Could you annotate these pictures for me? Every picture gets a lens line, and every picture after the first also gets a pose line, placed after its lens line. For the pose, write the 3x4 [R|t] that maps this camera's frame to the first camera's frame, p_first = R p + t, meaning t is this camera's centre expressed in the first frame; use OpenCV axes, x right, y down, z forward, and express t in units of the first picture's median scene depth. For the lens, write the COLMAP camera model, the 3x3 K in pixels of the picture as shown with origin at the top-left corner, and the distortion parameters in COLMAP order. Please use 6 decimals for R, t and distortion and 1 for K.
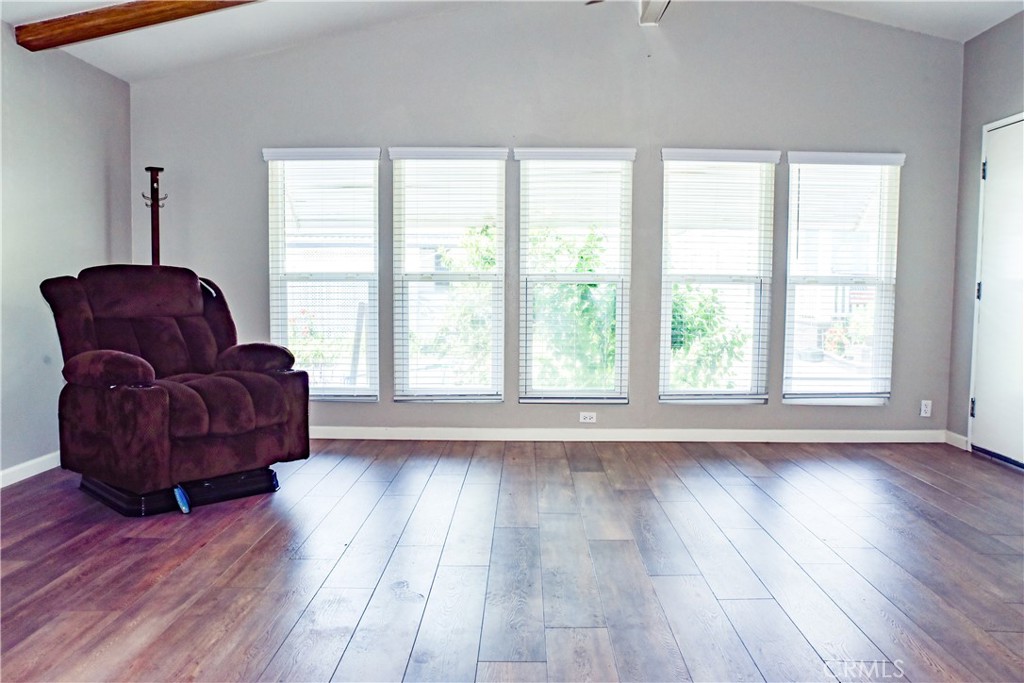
lens RADIAL K [[791.4, 0, 515.3], [0, 791.4, 338.3], [0, 0, 1]] dist [-0.112348, 0.117926]
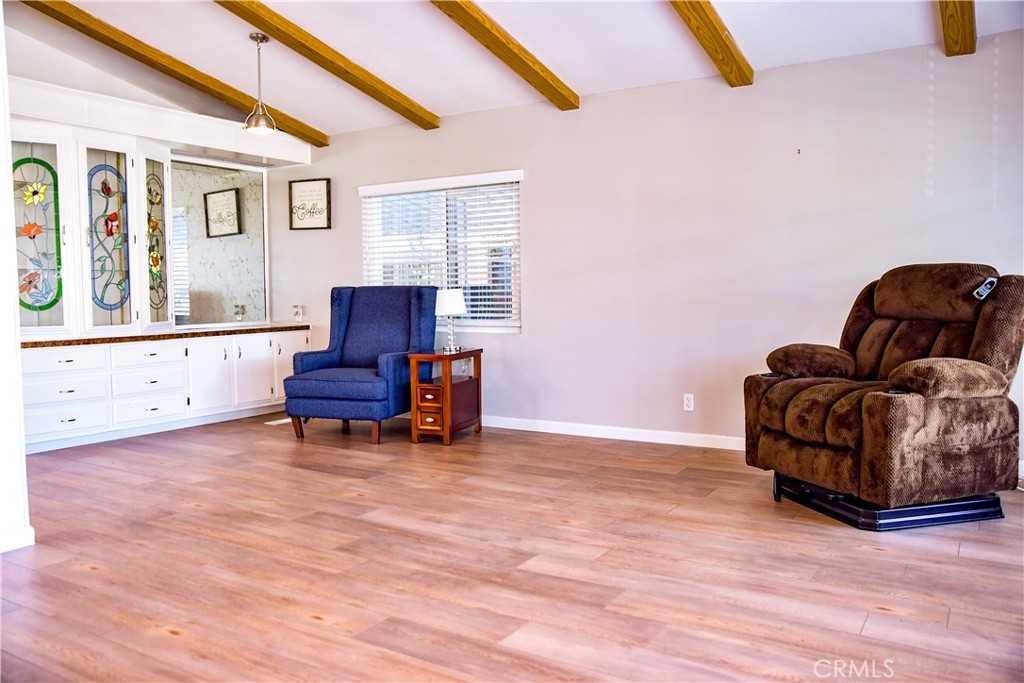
lens RADIAL K [[791.4, 0, 515.3], [0, 791.4, 338.3], [0, 0, 1]] dist [-0.112348, 0.117926]
pose [[-0.517266, 0.053676, -0.854140, 0.987846], [-0.048999, 0.994537, 0.092173, -0.113675], [0.854421, 0.089530, -0.511810, 1.830830]]
